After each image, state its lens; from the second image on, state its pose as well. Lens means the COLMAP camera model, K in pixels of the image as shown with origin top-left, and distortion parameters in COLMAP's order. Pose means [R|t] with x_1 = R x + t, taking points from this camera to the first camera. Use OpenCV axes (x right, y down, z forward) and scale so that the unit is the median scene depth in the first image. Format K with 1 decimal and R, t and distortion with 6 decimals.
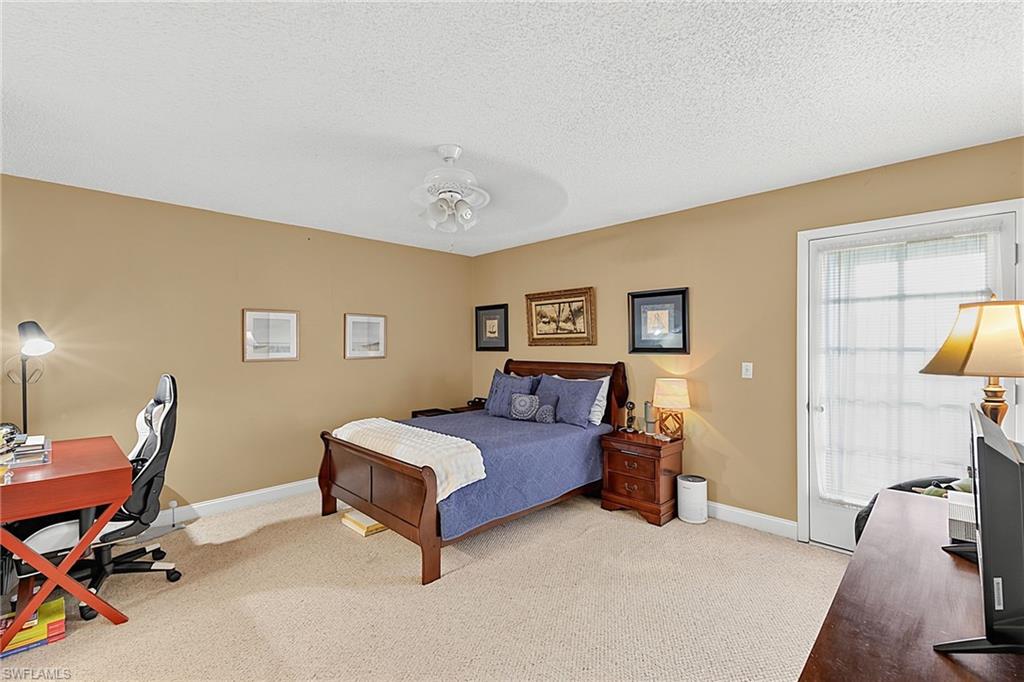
lens RADIAL K [[435.6, 0, 520.4], [0, 435.6, 345.2], [0, 0, 1]] dist [0.001910, -0.003637]
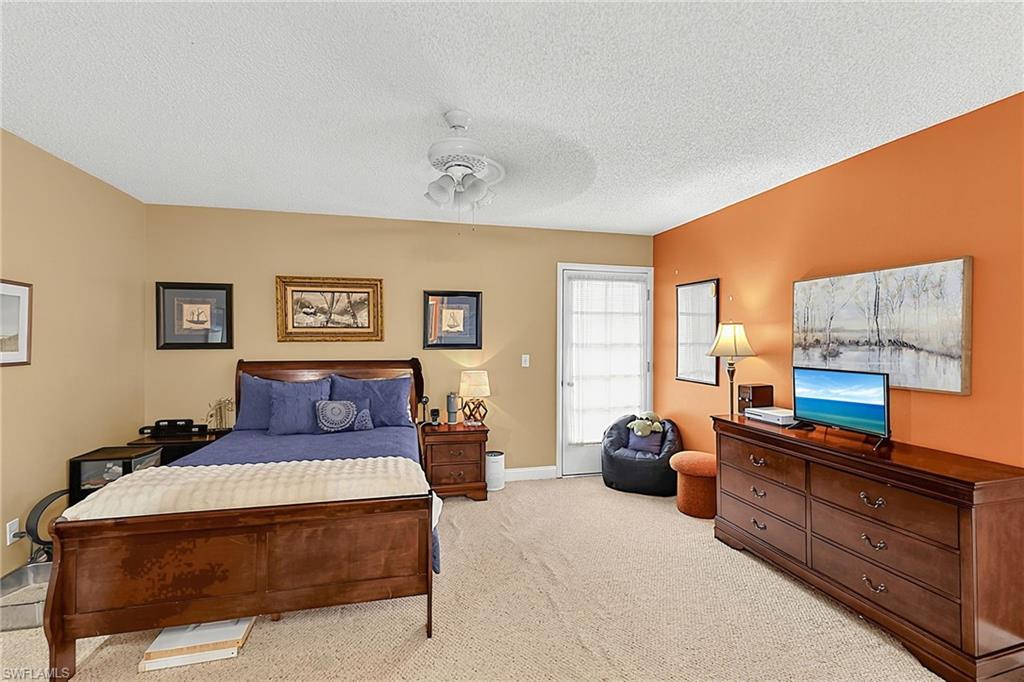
lens RADIAL K [[446.2, 0, 508.9], [0, 446.2, 341.6], [0, 0, 1]] dist [0.003813, -0.000134]
pose [[0.539937, 0.001310, 0.841705, -0.480633], [-0.002507, 0.999997, 0.000052, 0.000118], [-0.841702, -0.002138, 0.539938, 0.242096]]
